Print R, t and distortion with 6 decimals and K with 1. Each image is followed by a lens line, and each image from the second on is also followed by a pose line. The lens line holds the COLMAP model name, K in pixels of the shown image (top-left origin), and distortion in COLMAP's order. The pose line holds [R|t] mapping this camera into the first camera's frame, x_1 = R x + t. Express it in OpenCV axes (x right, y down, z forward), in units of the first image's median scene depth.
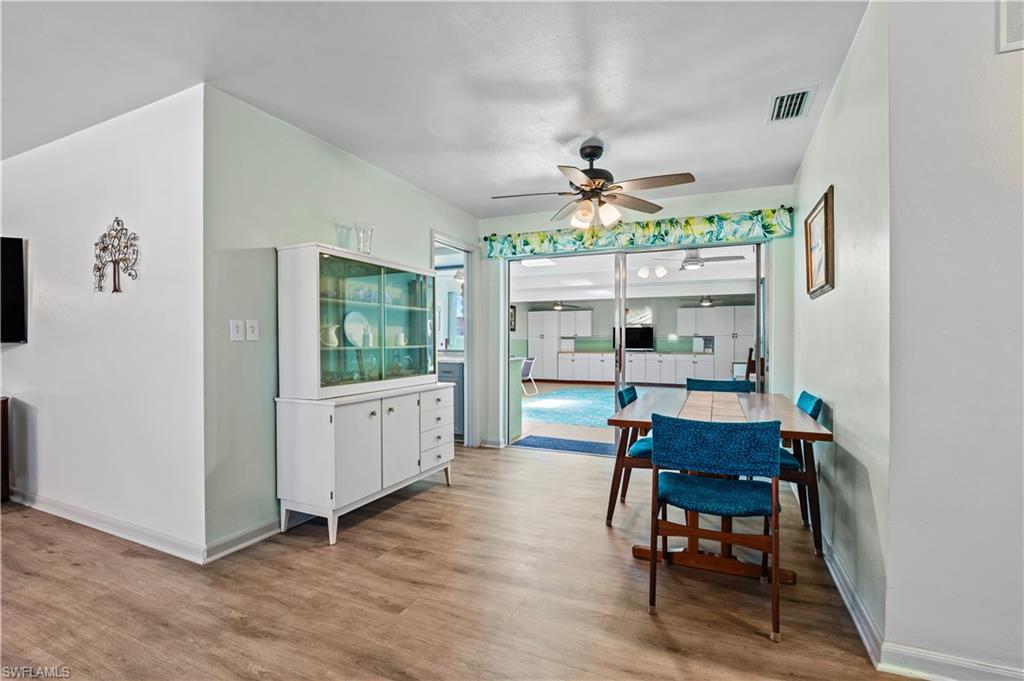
lens RADIAL K [[469.4, 0, 535.5], [0, 469.4, 341.3], [0, 0, 1]] dist [-0.023567, 0.002975]
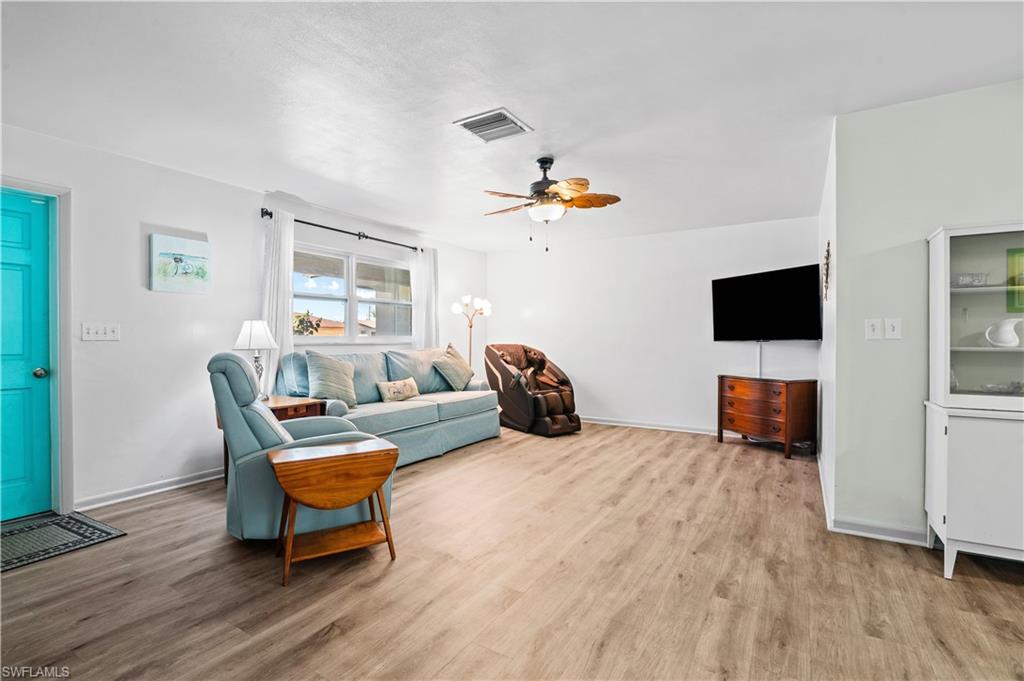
lens RADIAL K [[522.2, 0, 469.2], [0, 522.2, 333.4], [0, 0, 1]] dist [-0.020953, 0.000541]
pose [[-0.201031, -0.005813, -0.979568, 0.637111], [-0.011873, 0.999923, -0.003497, 0.000684], [0.979513, 0.010927, -0.201084, 0.314483]]
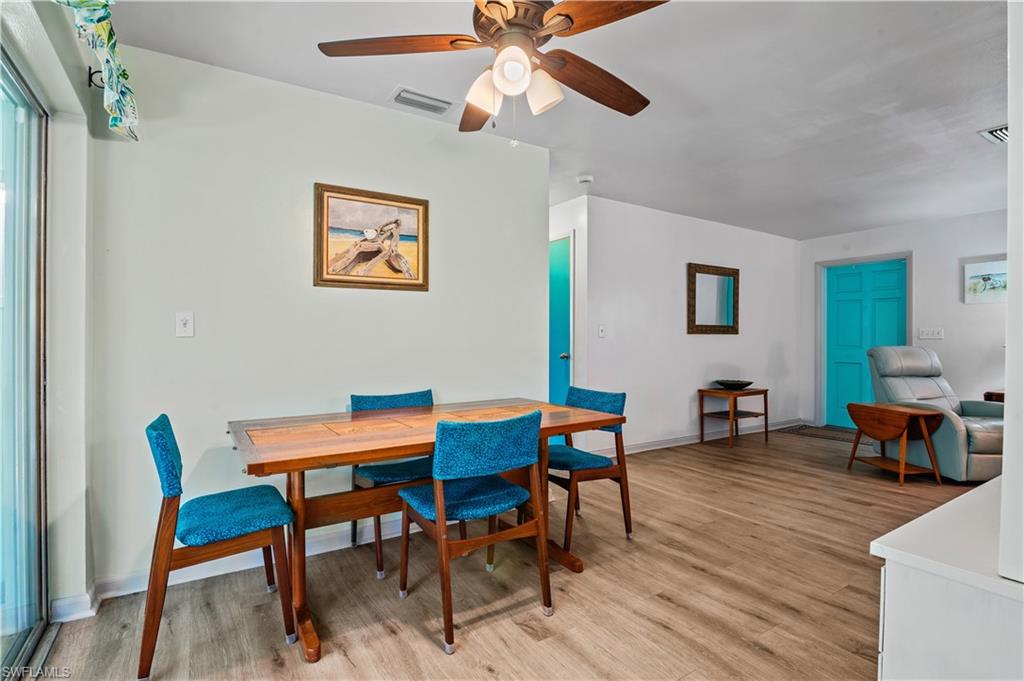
lens RADIAL K [[469.4, 0, 520.0], [0, 469.4, 336.5], [0, 0, 1]] dist [-0.023567, 0.002975]
pose [[-0.814591, 0.001469, 0.580034, -0.217560], [0.007158, 0.999946, 0.007519, -0.007630], [-0.579992, 0.010277, -0.814557, 1.726873]]
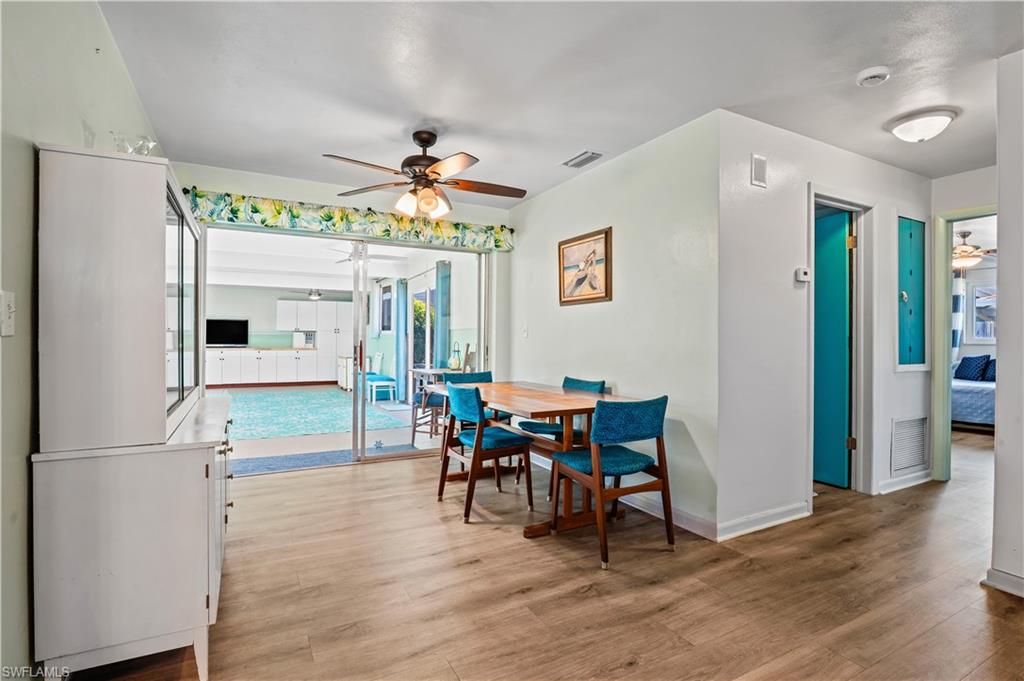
lens RADIAL K [[469.4, 0, 514.4], [0, 469.4, 333.5], [0, 0, 1]] dist [-0.023567, 0.002975]
pose [[0.633127, 0.009613, 0.773988, -0.614645], [-0.005537, 0.999954, -0.007891, -0.002263], [-0.774028, 0.000710, 0.633151, 0.322331]]
